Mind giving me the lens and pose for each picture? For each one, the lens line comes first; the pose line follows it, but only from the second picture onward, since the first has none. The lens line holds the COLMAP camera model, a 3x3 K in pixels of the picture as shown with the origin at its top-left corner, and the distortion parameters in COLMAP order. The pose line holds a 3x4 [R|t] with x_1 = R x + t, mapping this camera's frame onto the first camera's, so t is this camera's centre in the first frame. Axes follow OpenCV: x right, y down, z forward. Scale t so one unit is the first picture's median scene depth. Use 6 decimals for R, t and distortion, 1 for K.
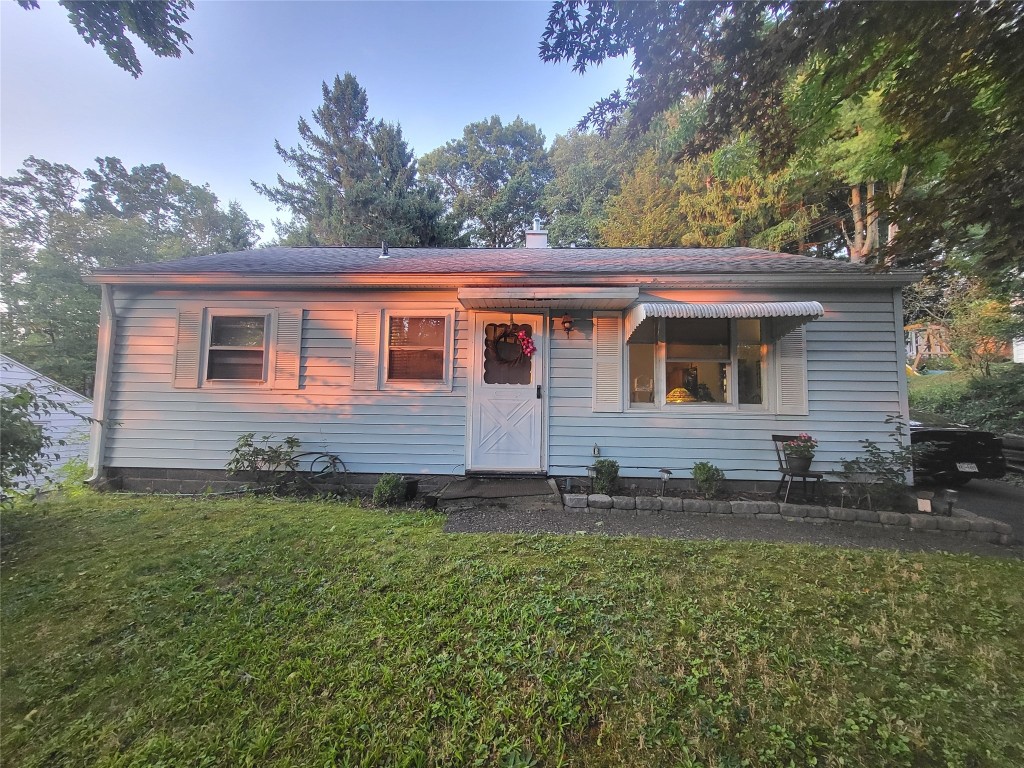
lens RADIAL K [[401.0, 0, 512.0], [0, 401.0, 384.0], [0, 0, 1]] dist [0.002376, 0.000197]
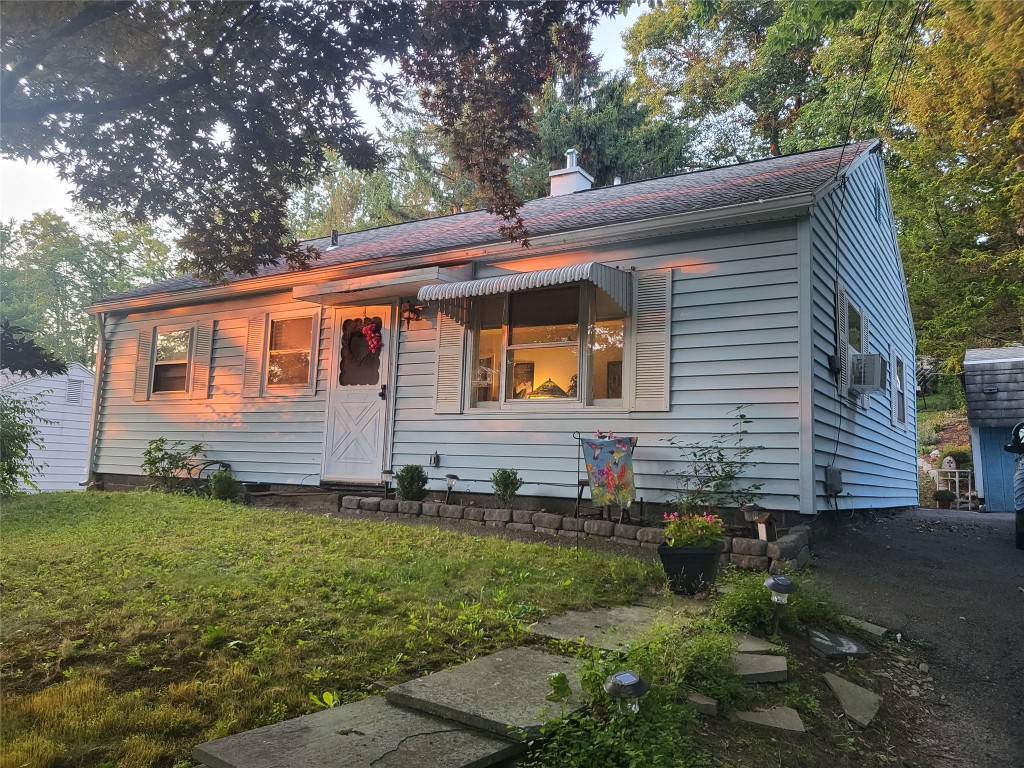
lens RADIAL K [[775.3, 0, 512.0], [0, 775.3, 384.0], [0, 0, 1]] dist [0.005416, 0.001579]
pose [[0.865750, -0.040923, -0.498800, 1.145320], [0.017624, 0.998526, -0.051332, 0.091710], [0.500165, 0.035650, 0.865196, -0.326488]]
